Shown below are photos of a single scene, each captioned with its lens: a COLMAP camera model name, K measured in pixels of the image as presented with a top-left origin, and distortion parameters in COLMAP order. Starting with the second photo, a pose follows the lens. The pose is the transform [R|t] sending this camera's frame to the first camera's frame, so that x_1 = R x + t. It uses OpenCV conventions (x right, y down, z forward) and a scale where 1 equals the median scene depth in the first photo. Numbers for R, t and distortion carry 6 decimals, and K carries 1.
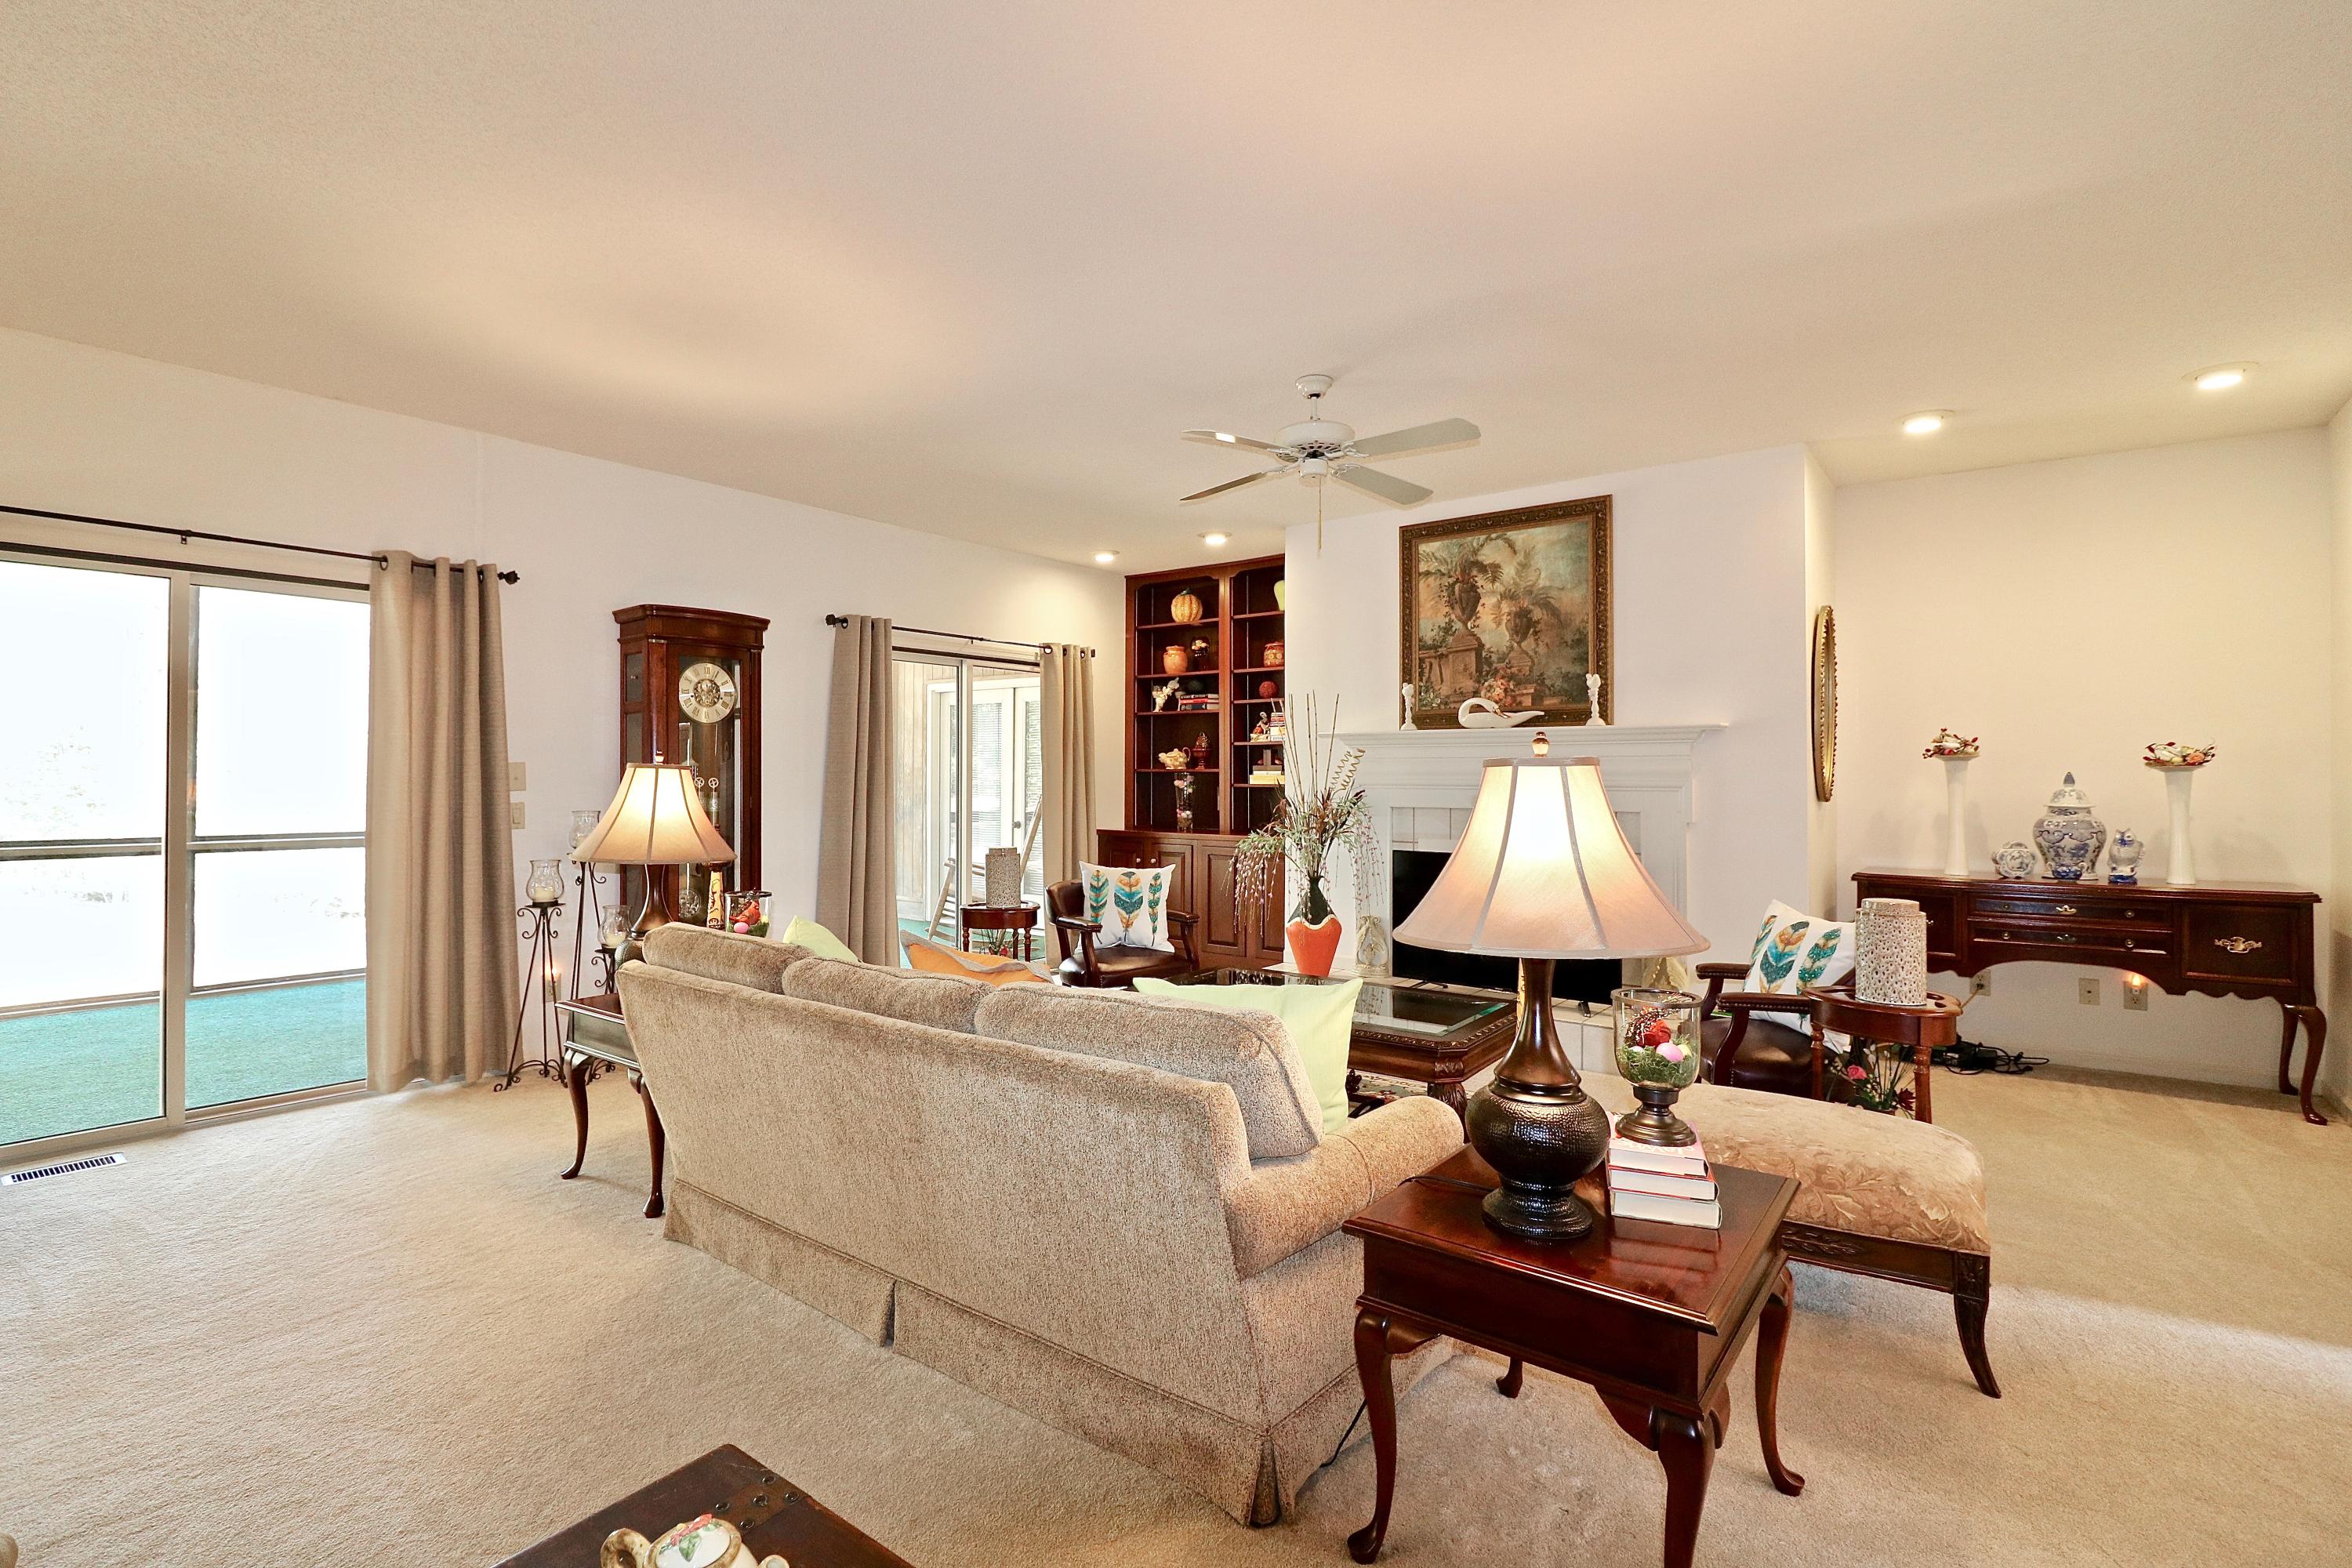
lens RADIAL K [[1071.9, 0, 1154.0], [0, 1071.9, 768.8], [0, 0, 1]] dist [-0.002084, -0.013573]
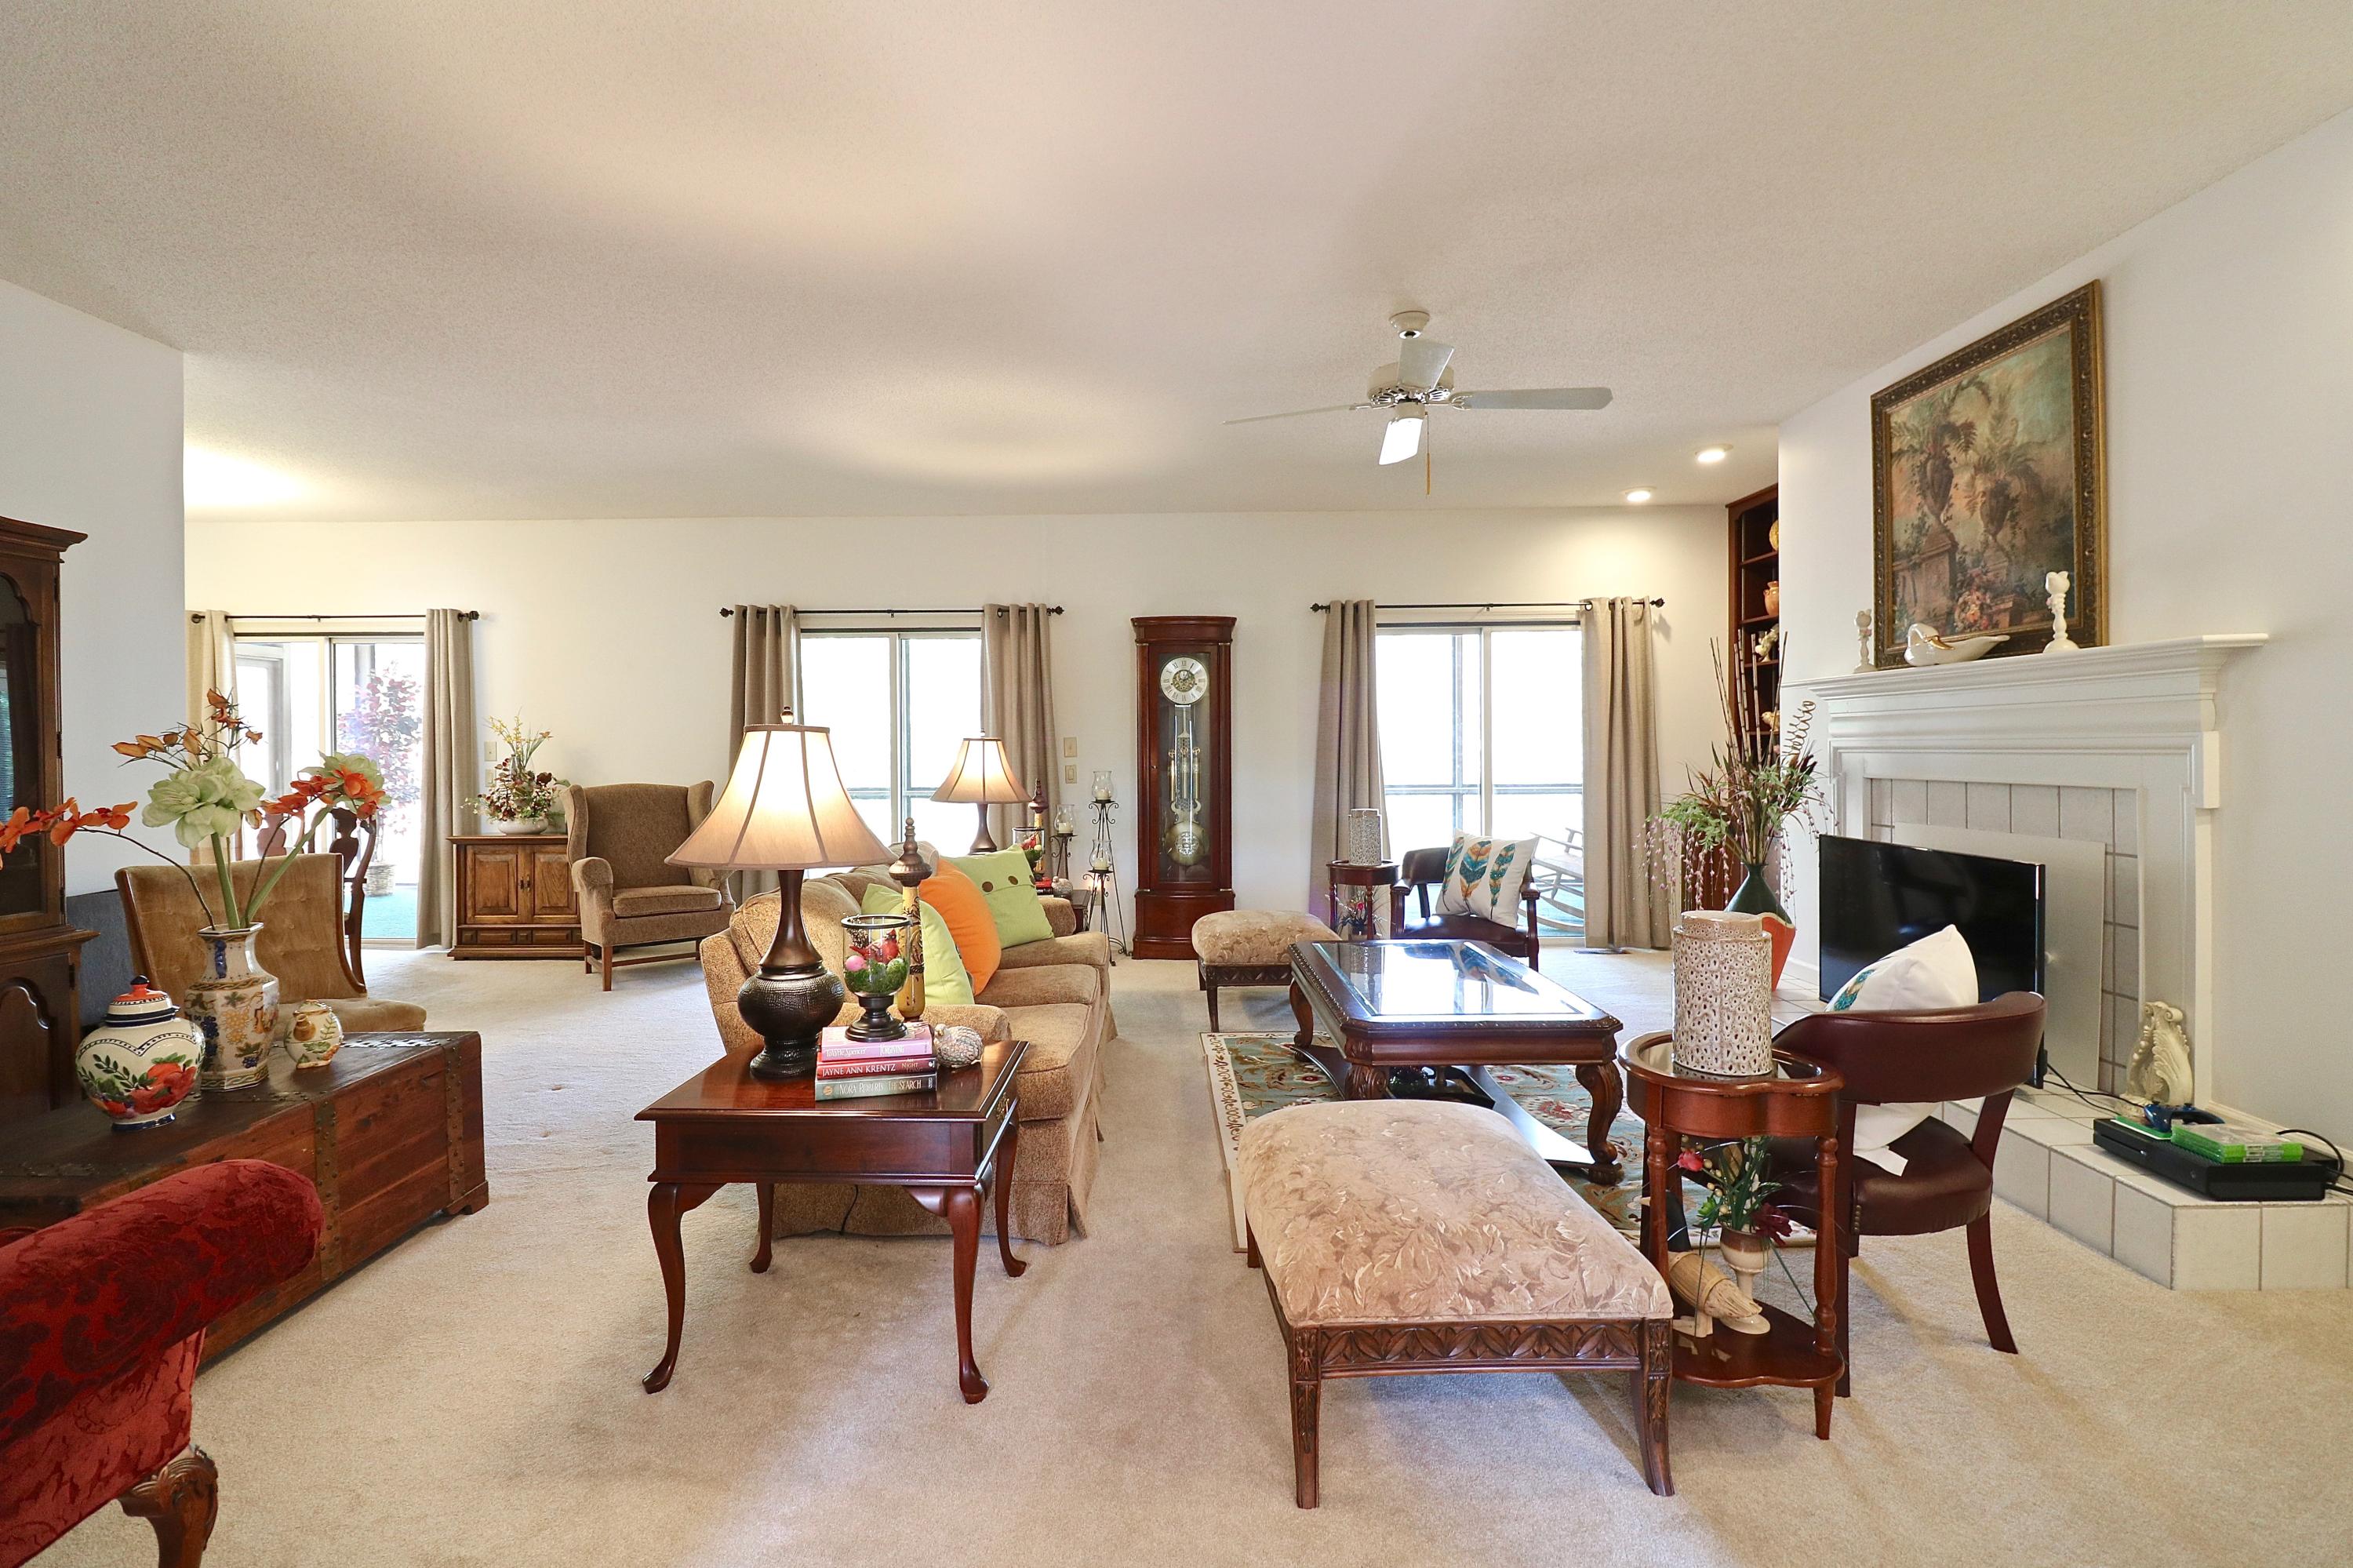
lens RADIAL K [[1091.4, 0, 1166.7], [0, 1091.4, 761.3], [0, 0, 1]] dist [0.000233, -0.012552]
pose [[0.606988, 0.001881, -0.794709, 0.567326], [0.013910, 0.999819, 0.012991, 0.008080], [0.794589, -0.018940, 0.606852, 0.174225]]
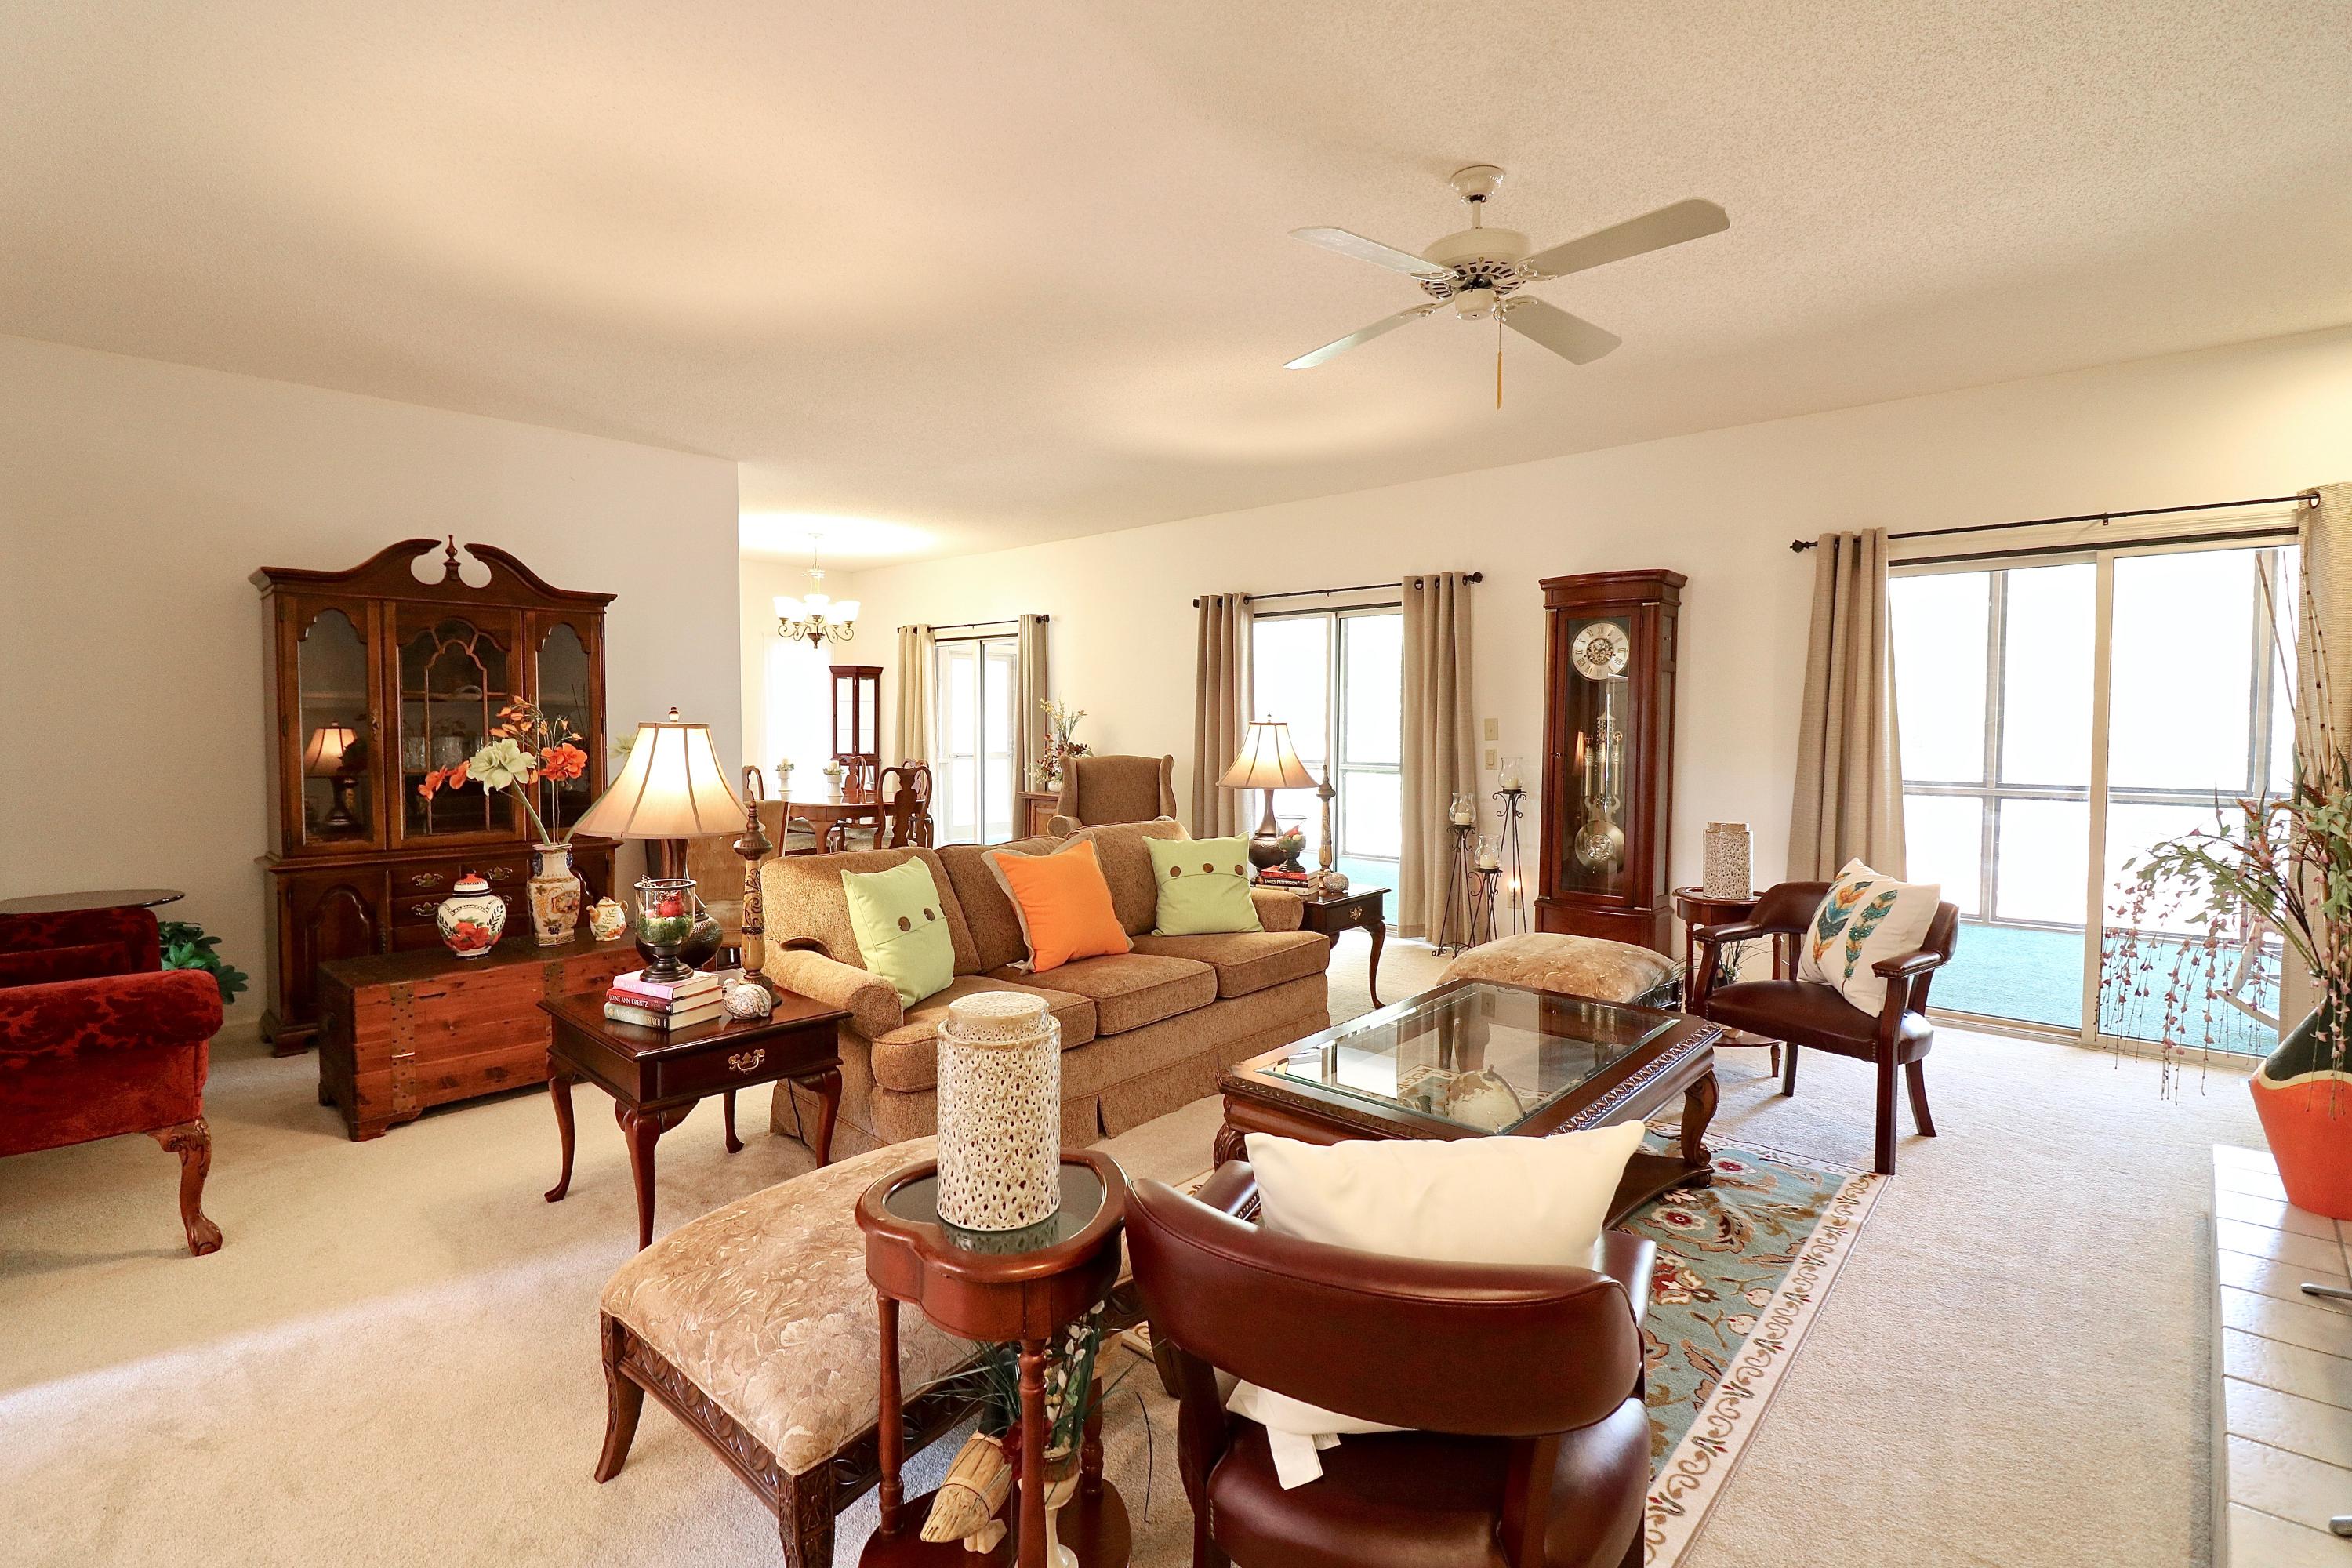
lens RADIAL K [[1090.9, 0, 1166.2], [0, 1090.9, 761.3], [0, 0, 1]] dist [0.000233, -0.012552]
pose [[-0.091594, 0.035133, -0.995176, 0.652876], [0.004679, 0.999382, 0.034850, -0.001329], [0.995785, -0.001464, -0.091702, 0.622472]]
